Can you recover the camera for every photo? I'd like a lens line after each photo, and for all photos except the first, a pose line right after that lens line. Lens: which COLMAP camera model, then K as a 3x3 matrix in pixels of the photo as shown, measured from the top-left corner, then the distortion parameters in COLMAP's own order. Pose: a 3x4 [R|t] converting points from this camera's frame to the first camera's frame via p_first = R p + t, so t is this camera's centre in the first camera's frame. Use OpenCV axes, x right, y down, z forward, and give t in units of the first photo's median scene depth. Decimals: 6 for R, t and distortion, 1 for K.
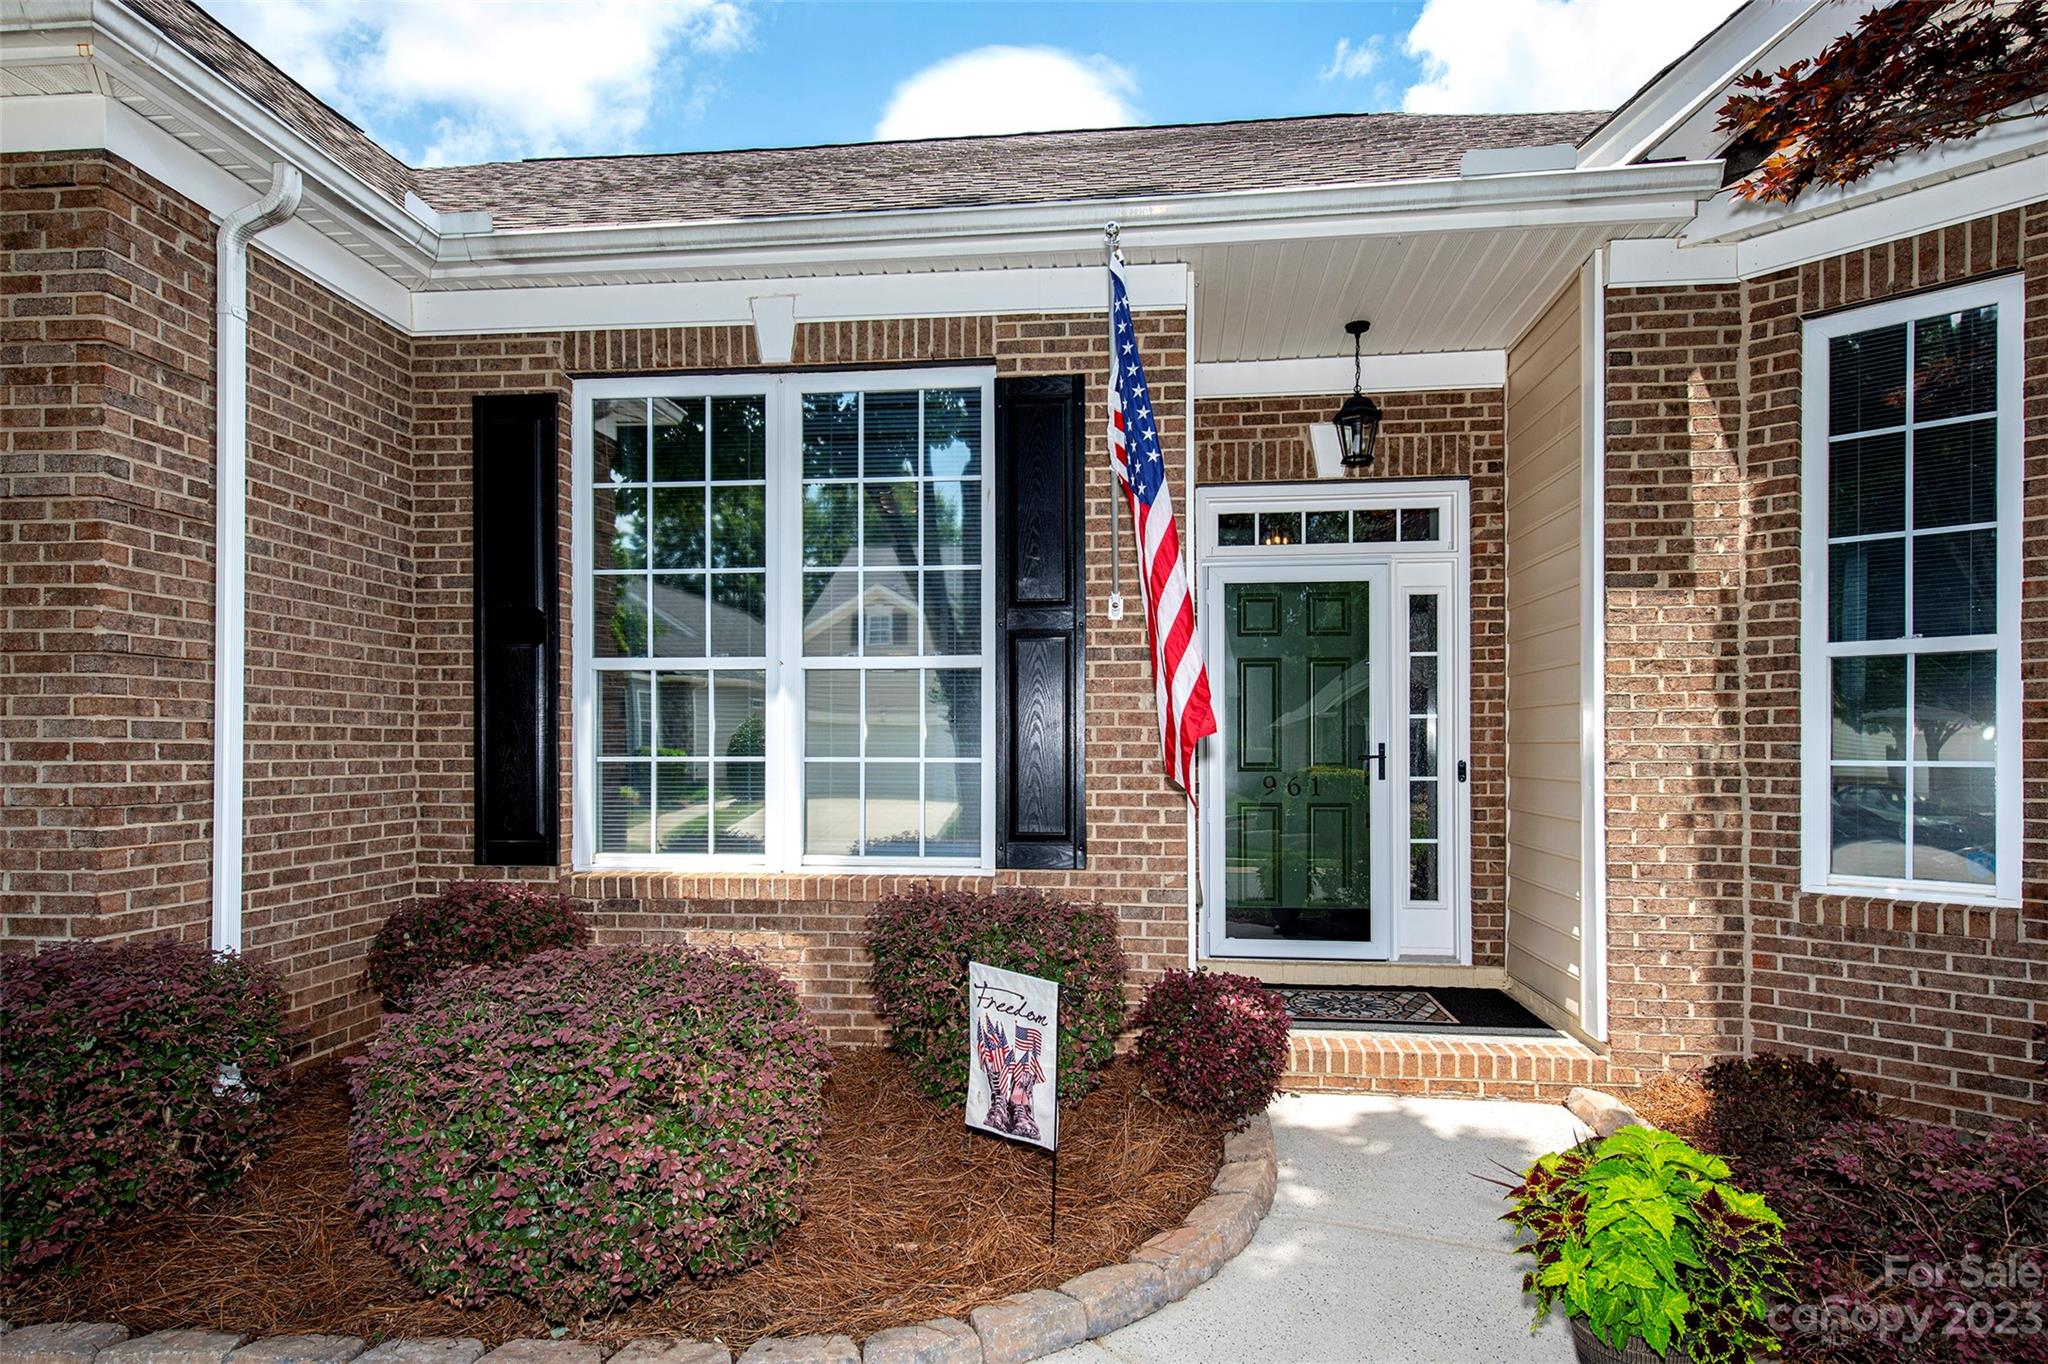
lens RADIAL K [[1184.4, 0, 1024.0], [0, 1184.4, 682.0], [0, 0, 1]] dist [0.024442, 0.000129]
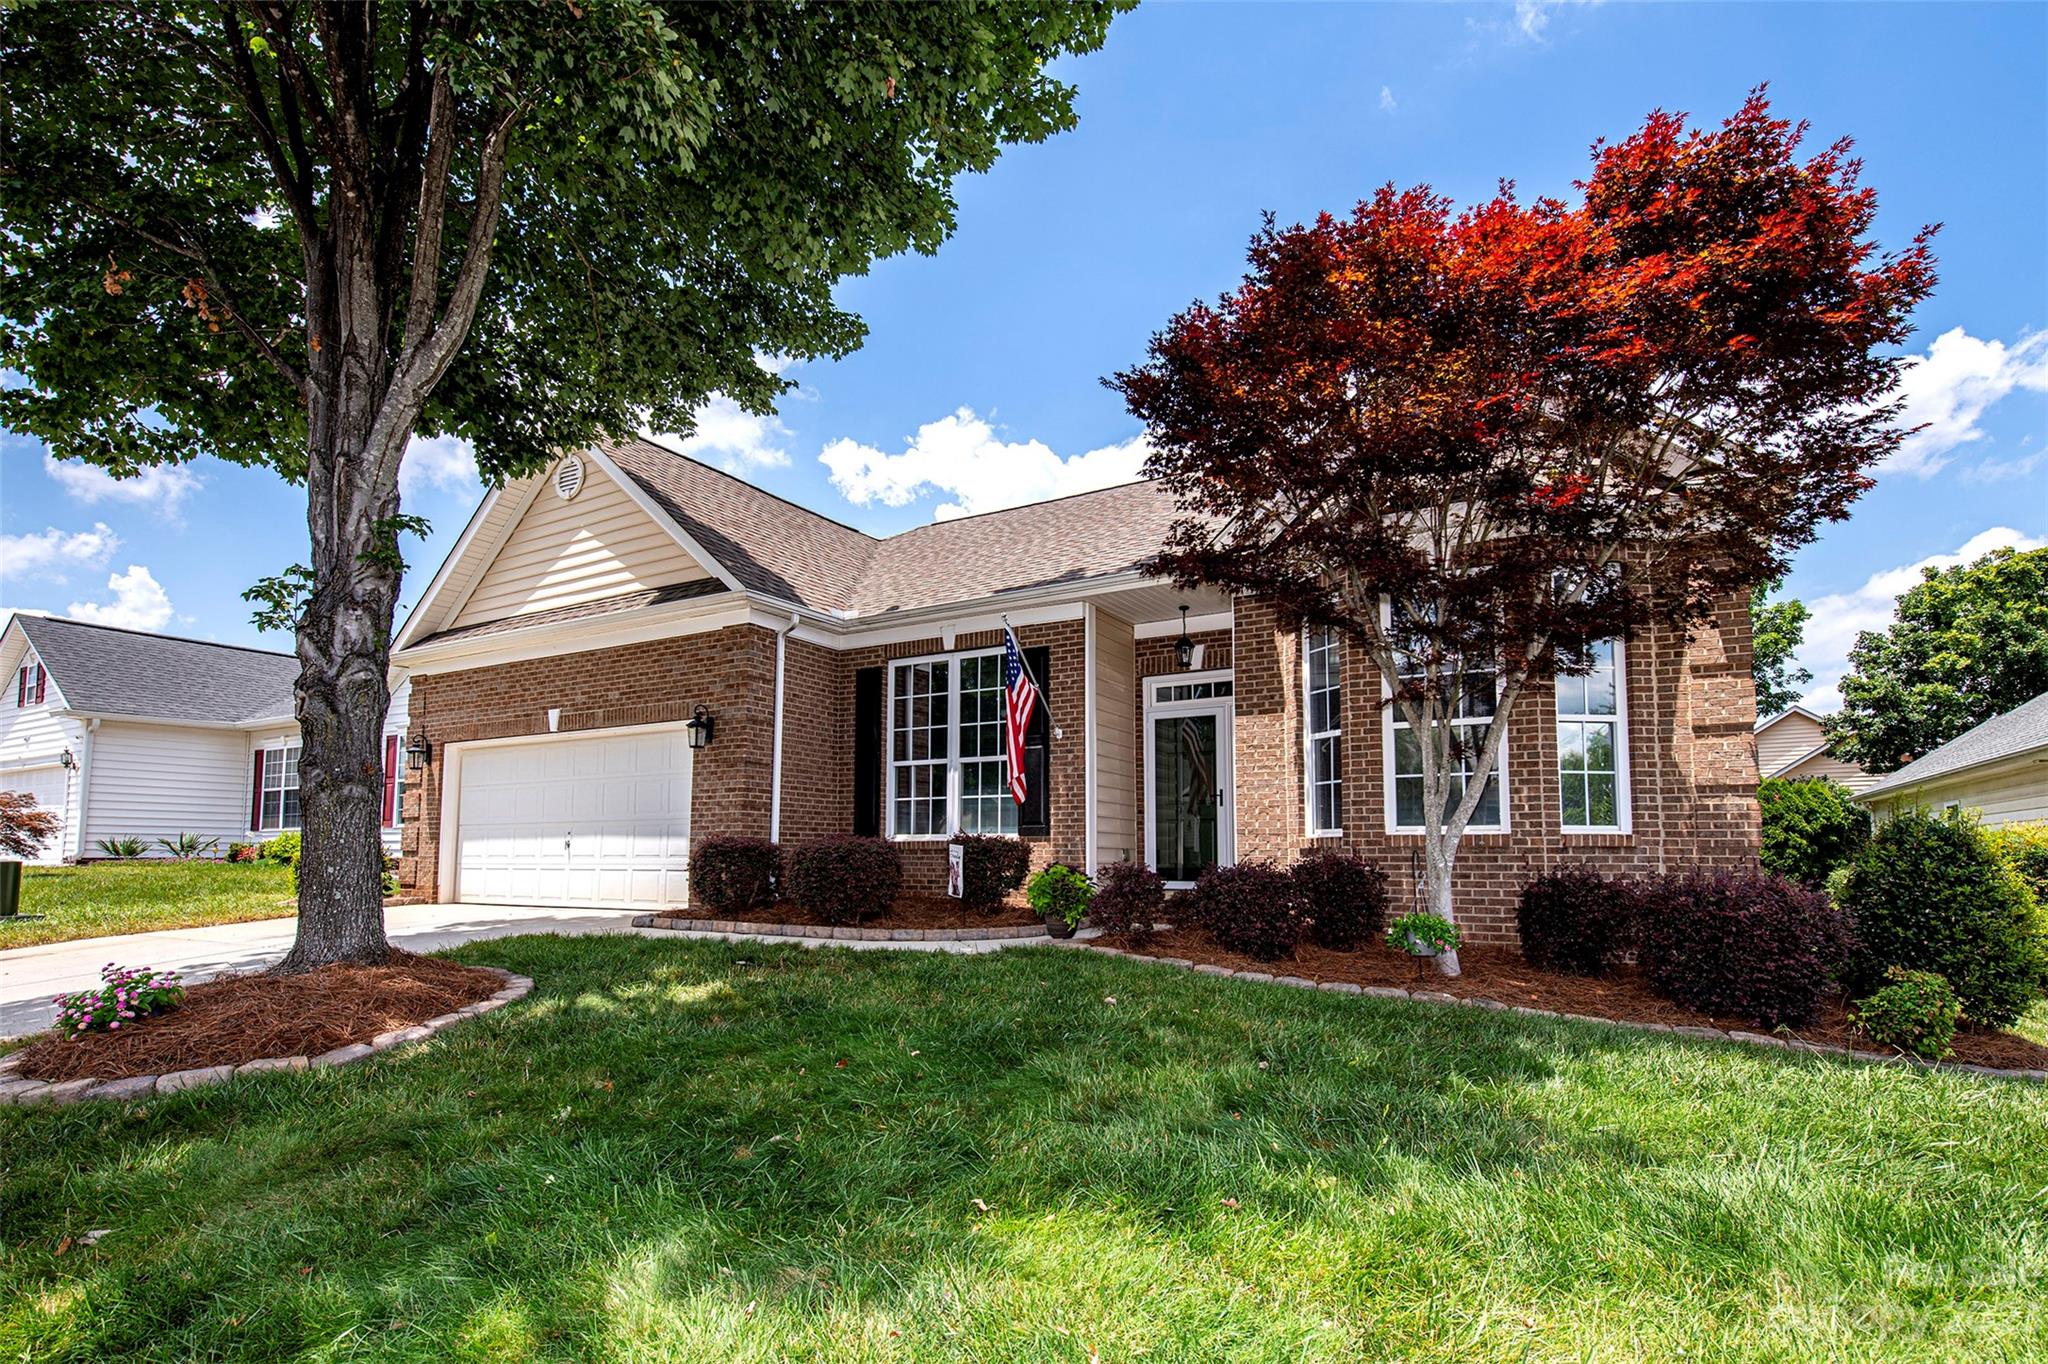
lens RADIAL K [[938.0, 0, 1017.5], [0, 938.0, 650.4], [0, 0, 1]] dist [0.007841, -0.000381]
pose [[0.916303, -0.084284, -0.391515, 0.775893], [0.022569, 0.986918, -0.159638, 0.079543], [0.399848, 0.137440, 0.906218, -0.884873]]
